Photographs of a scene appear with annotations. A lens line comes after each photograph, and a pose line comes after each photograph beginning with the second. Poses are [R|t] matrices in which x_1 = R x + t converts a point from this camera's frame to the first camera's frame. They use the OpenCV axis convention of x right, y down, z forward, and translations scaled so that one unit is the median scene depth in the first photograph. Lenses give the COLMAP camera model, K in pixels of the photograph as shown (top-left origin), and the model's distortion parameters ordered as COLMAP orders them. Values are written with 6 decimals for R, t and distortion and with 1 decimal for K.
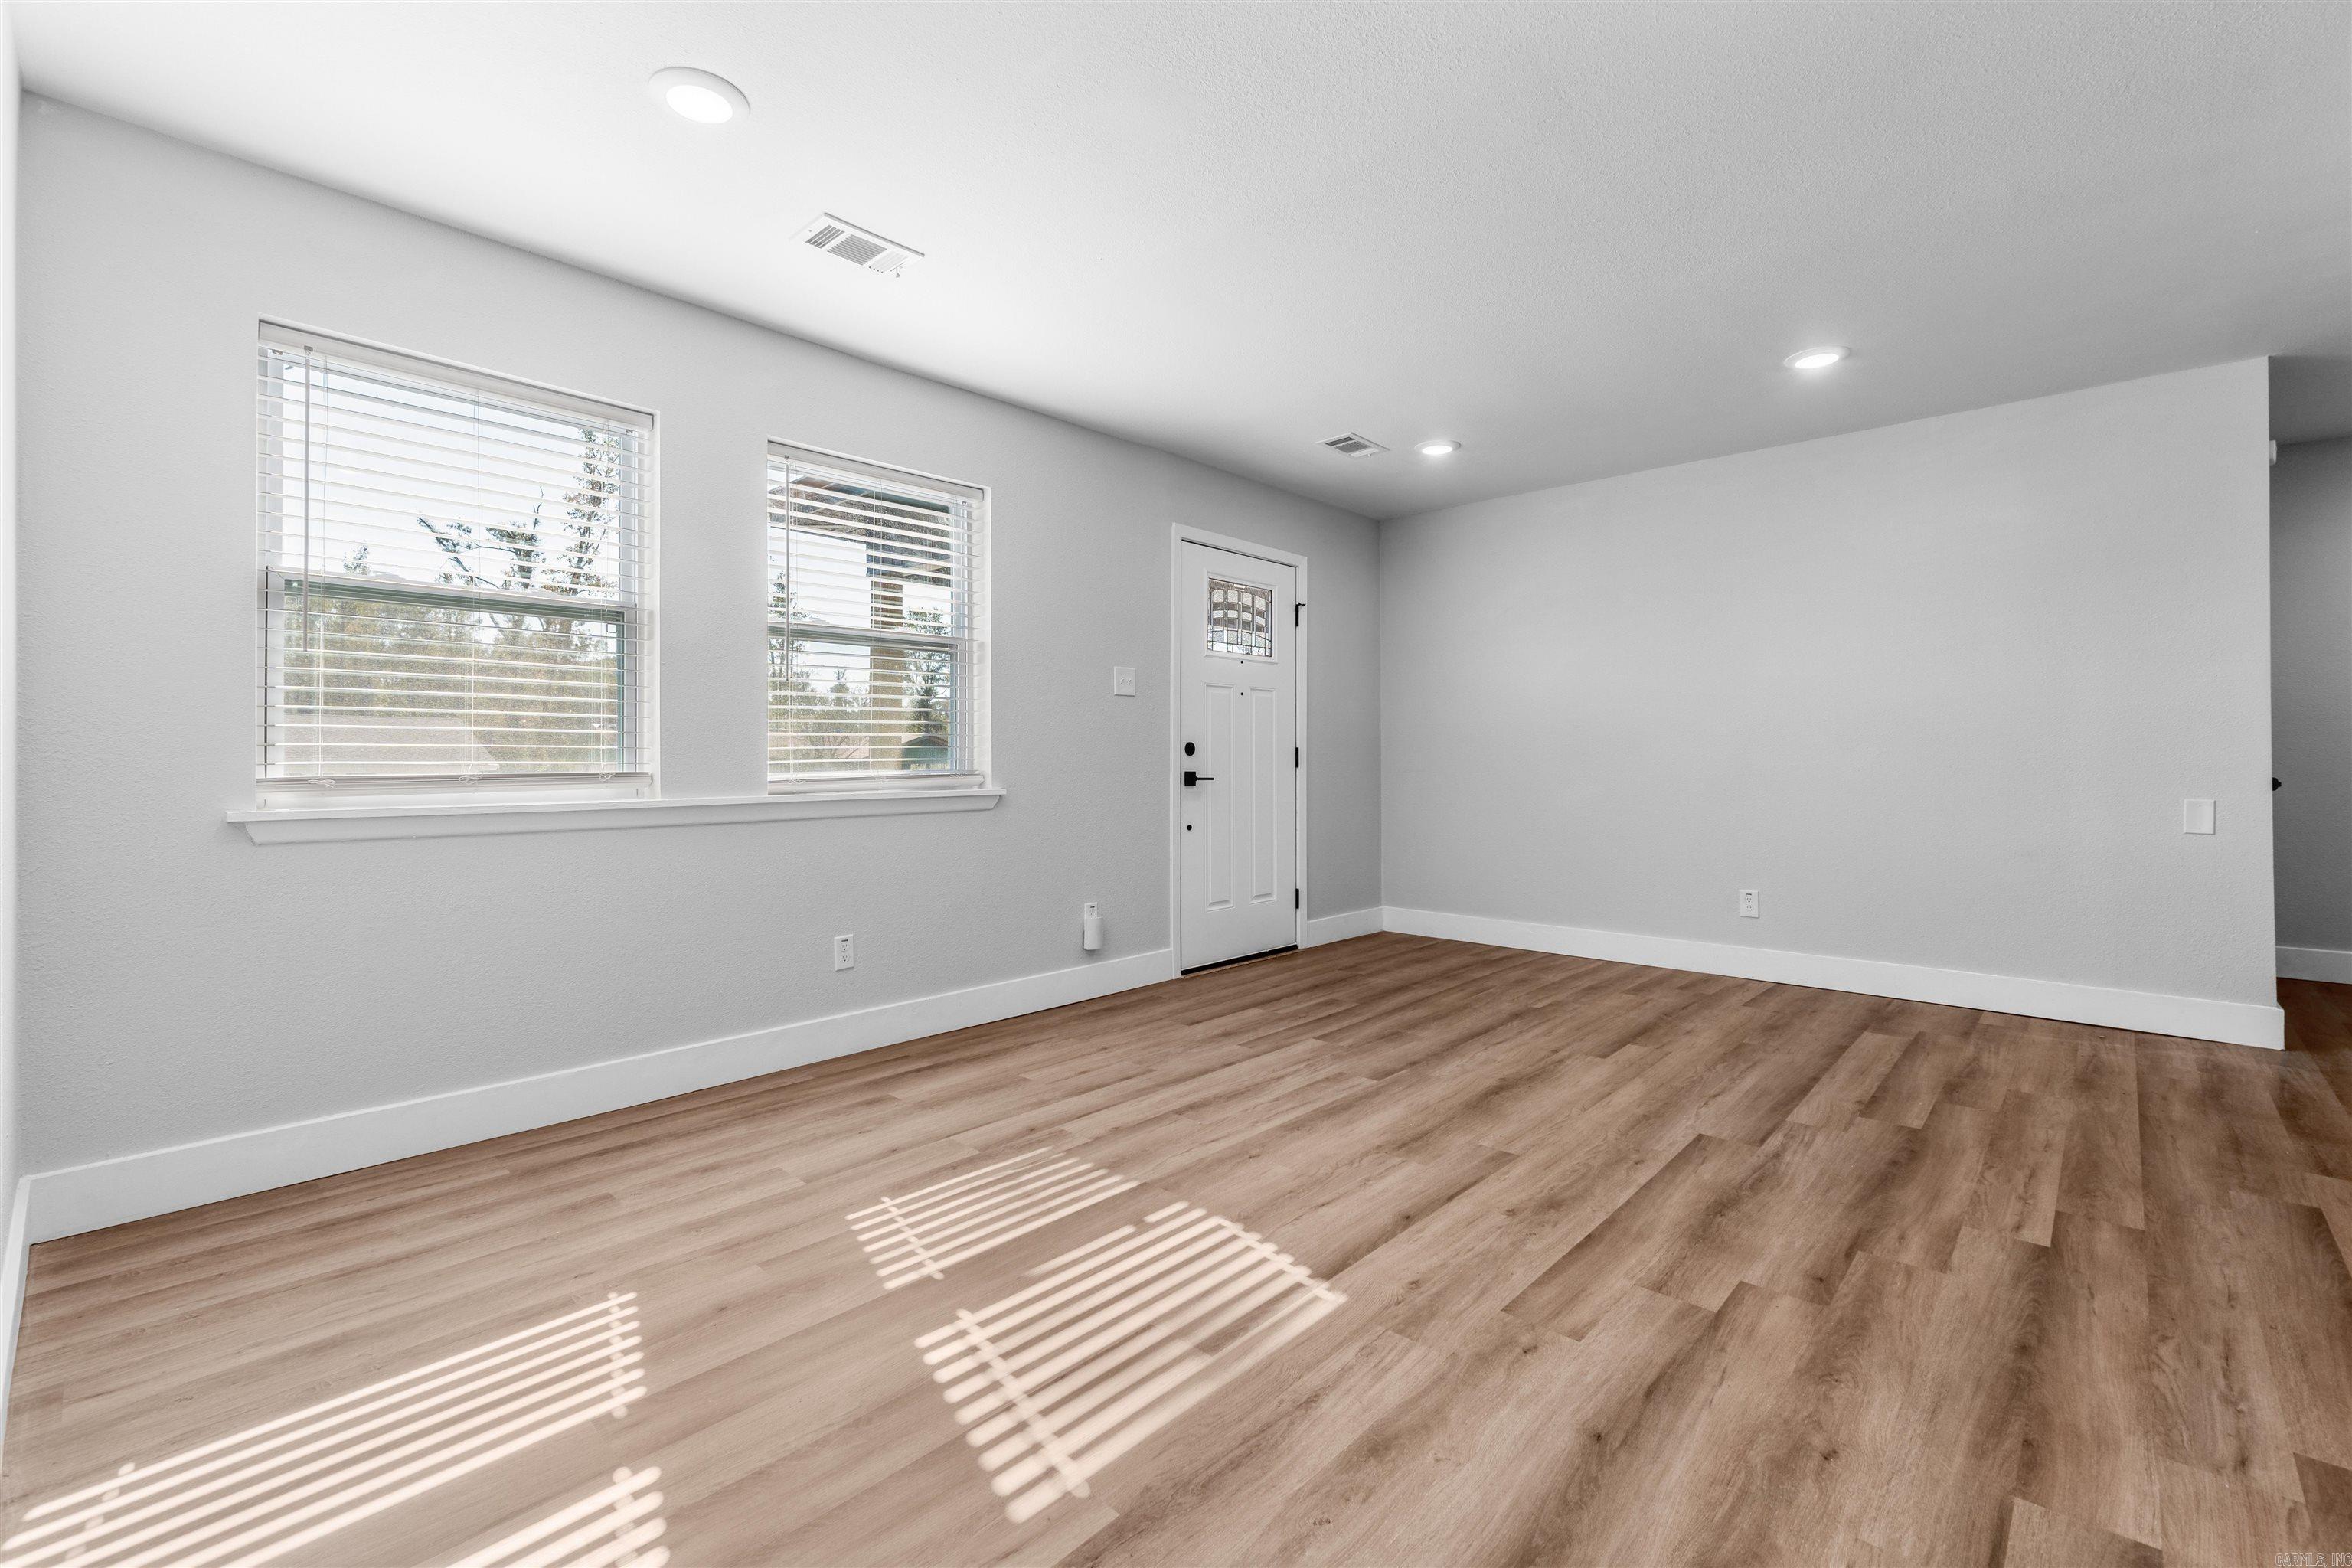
lens RADIAL K [[990.5, 0, 1223.1], [0, 990.5, 751.5], [0, 0, 1]] dist [-0.008395, 0.000009]
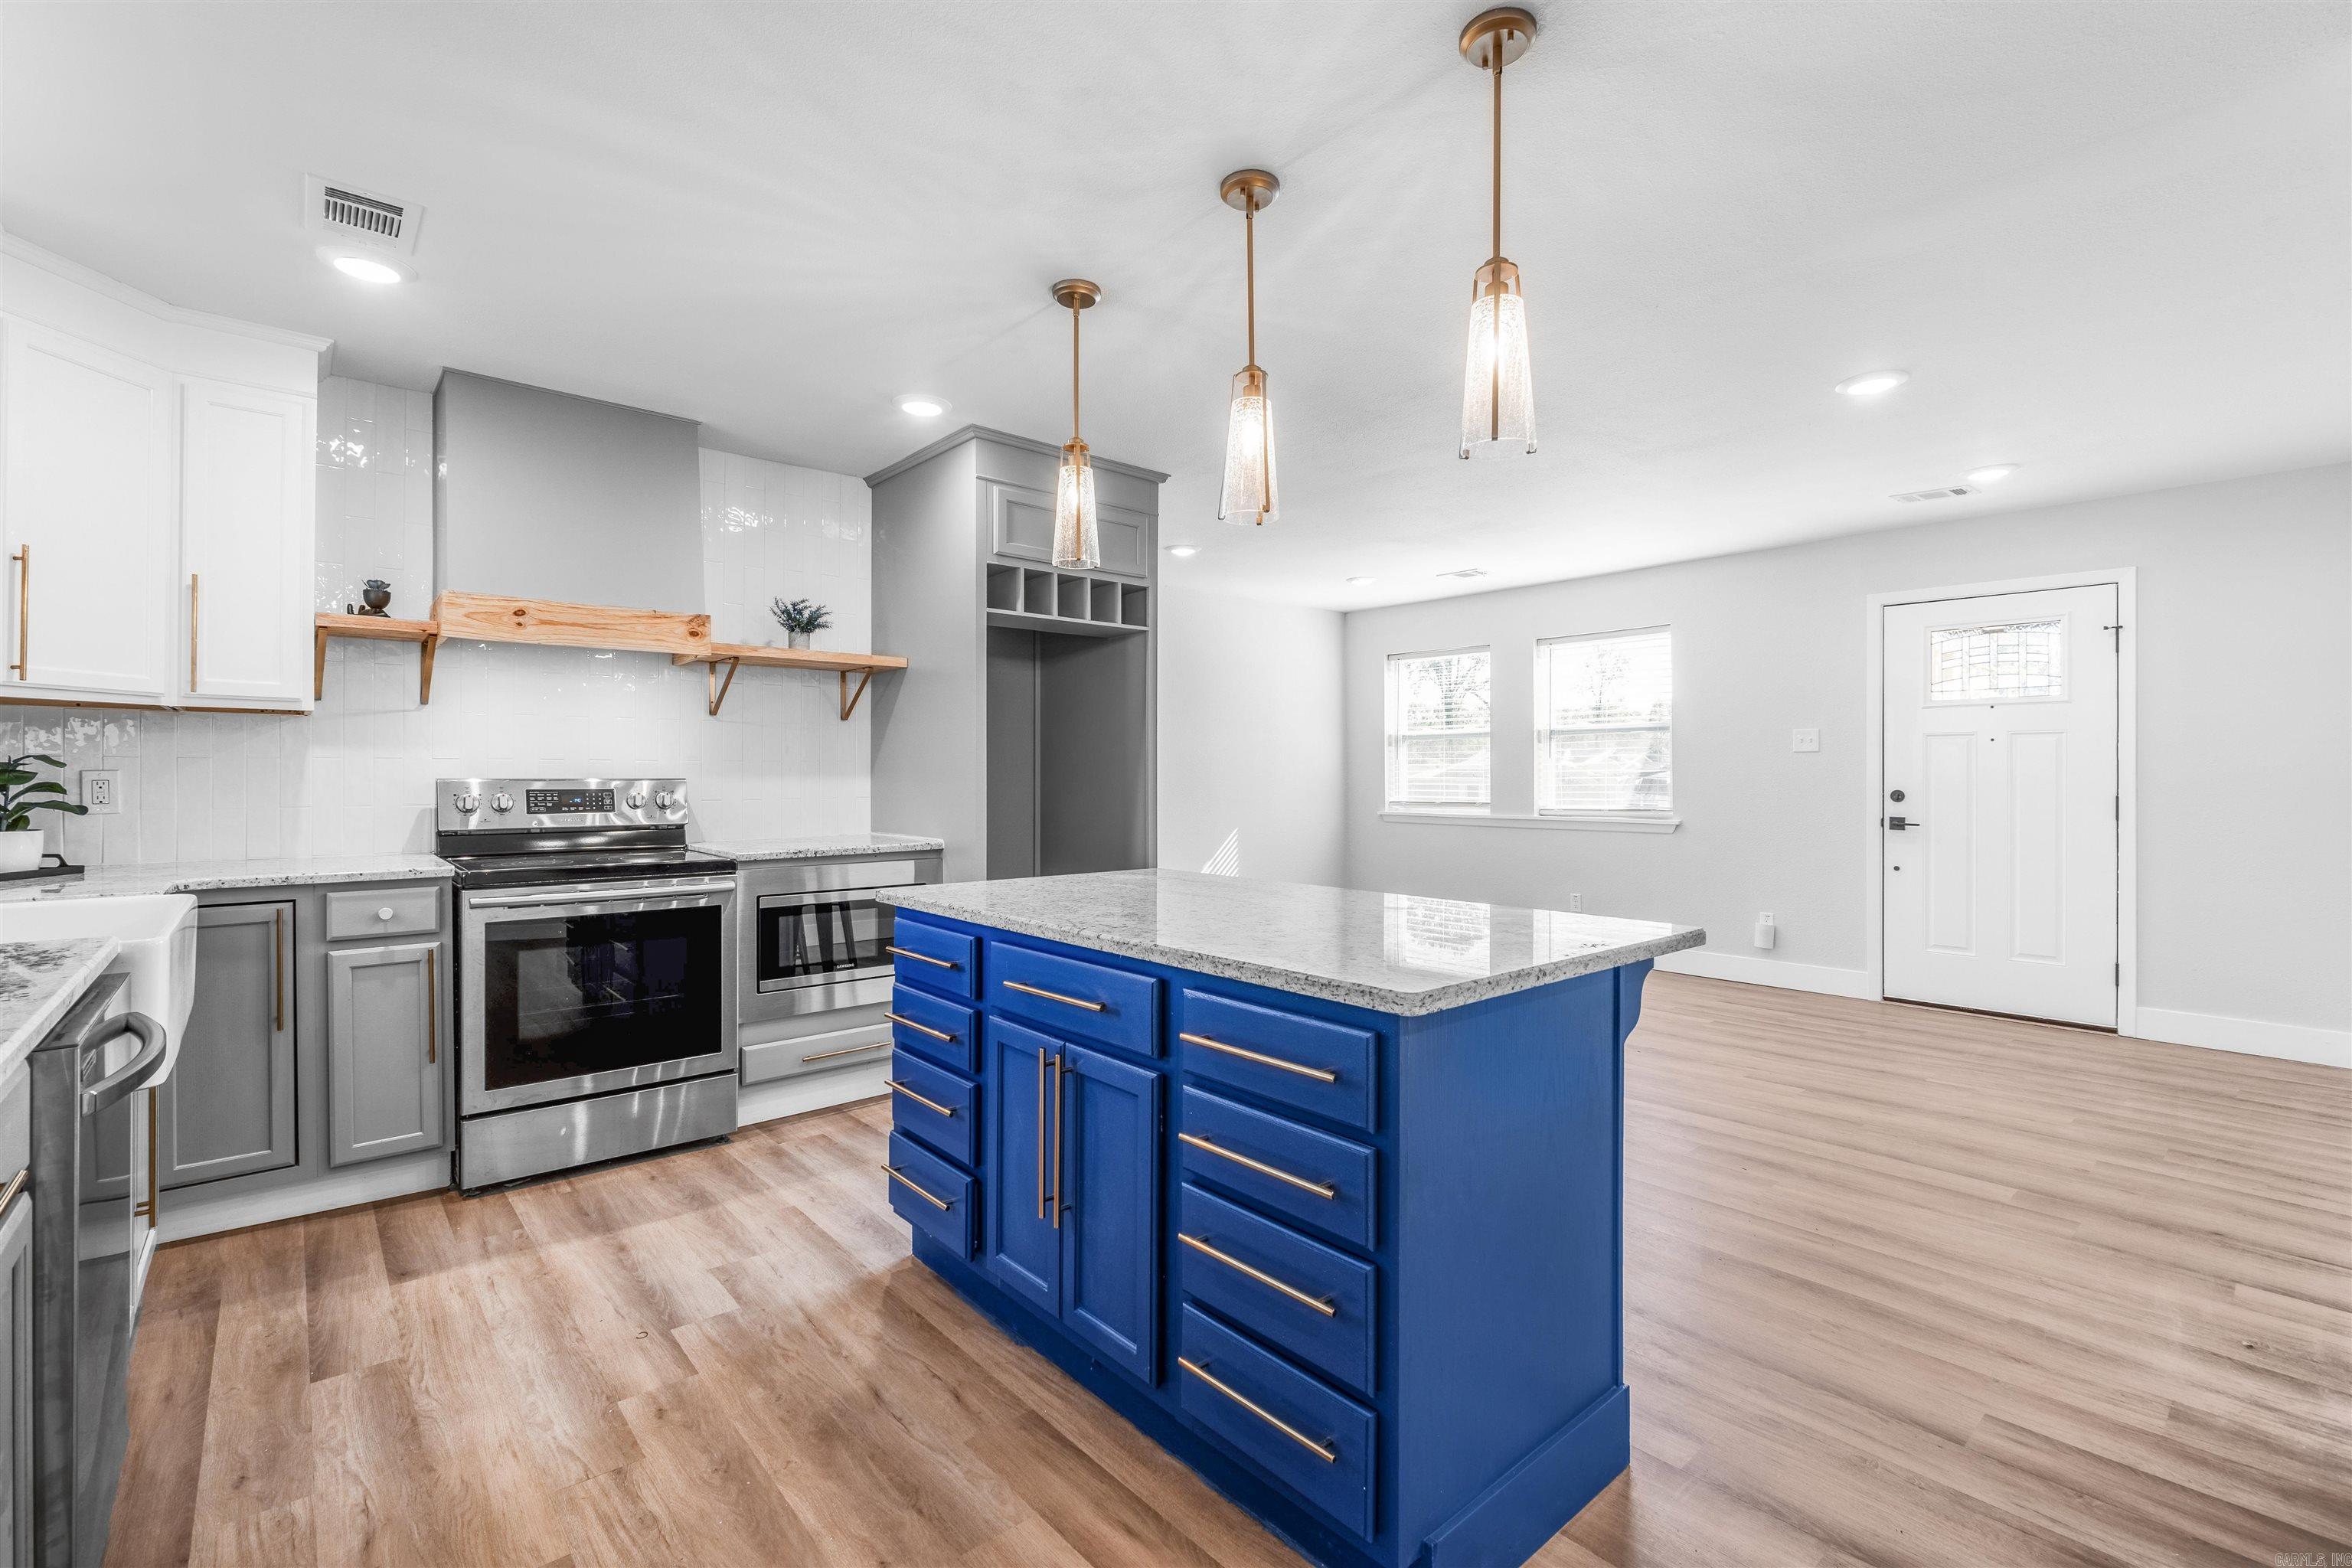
lens RADIAL K [[1034.3, 0, 1186.6], [0, 1034.3, 778.7], [0, 0, 1]] dist [0.000187, 0.000061]
pose [[-0.122046, 0.008266, -0.992490, 2.252722], [0.008131, 0.999940, 0.007328, -0.068713], [0.992491, -0.007176, -0.122106, 0.690504]]
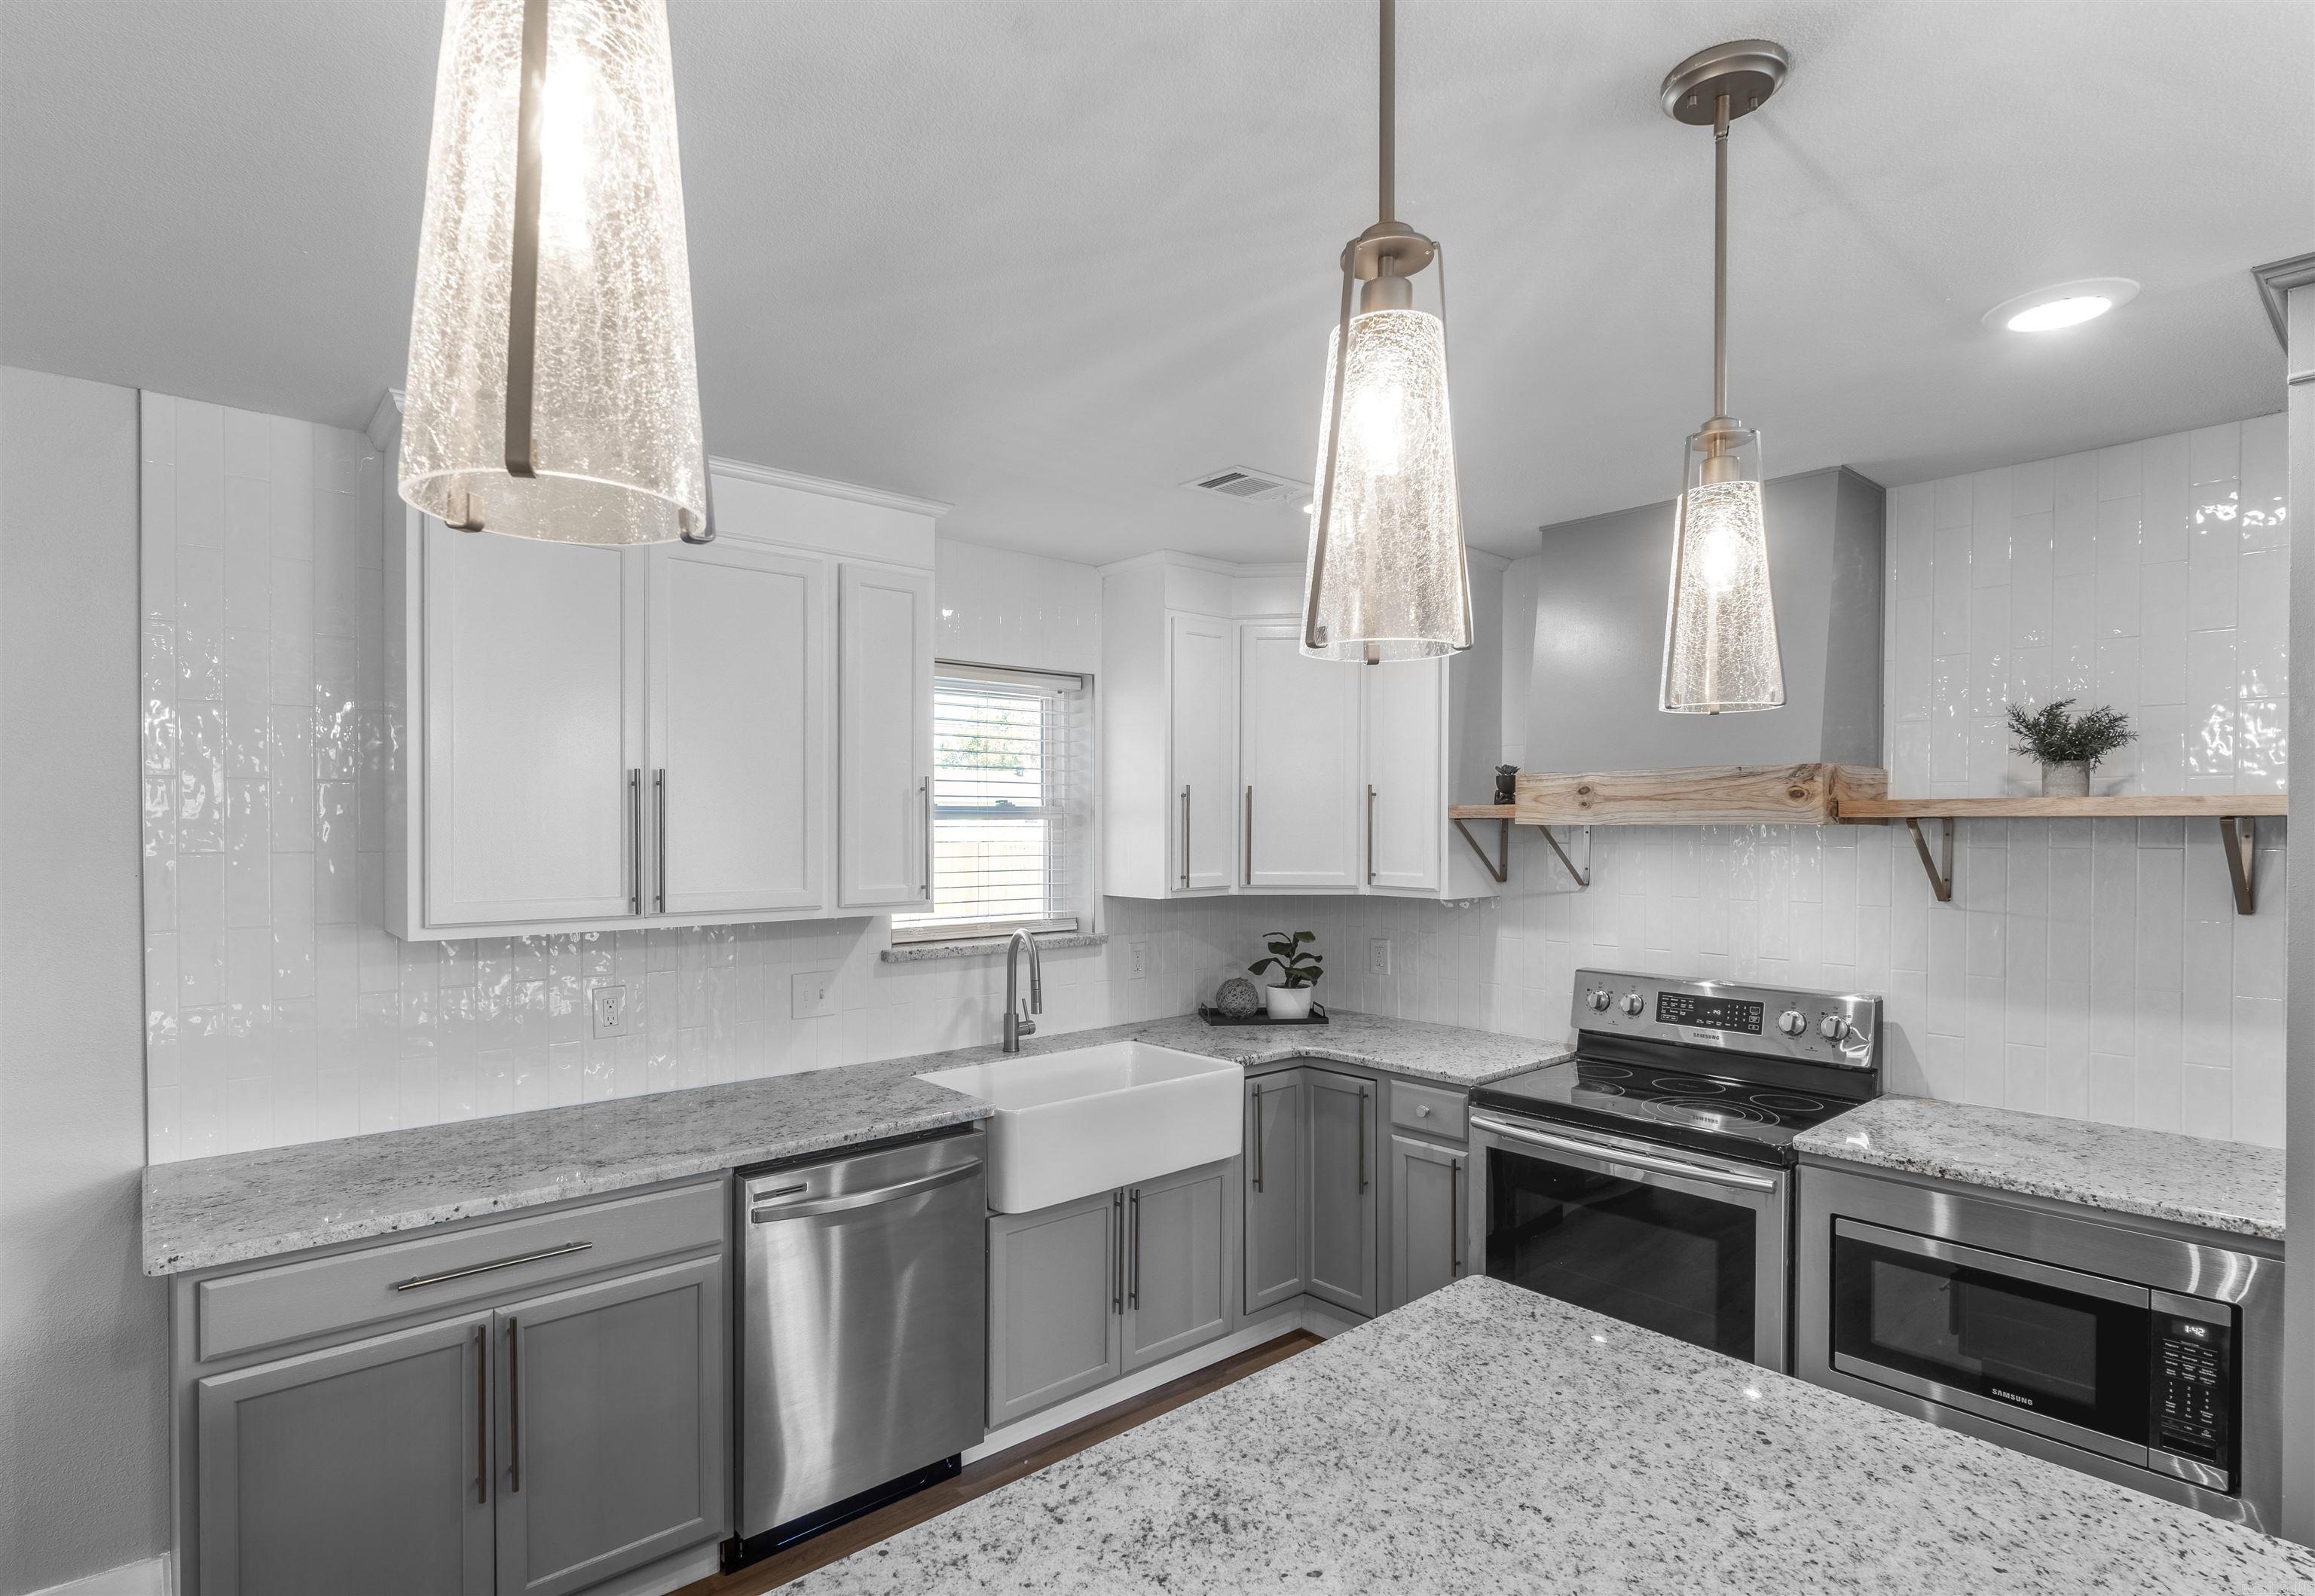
lens RADIAL K [[1167.2, 0, 1079.1], [0, 1167.2, 840.9], [0, 0, 1]] dist [0.001597, 0.000108]
pose [[-0.988778, 0.003392, 0.149352, 1.426453], [0.003926, 0.999987, 0.003278, -0.224096], [-0.149339, 0.003828, -0.988779, 1.011282]]
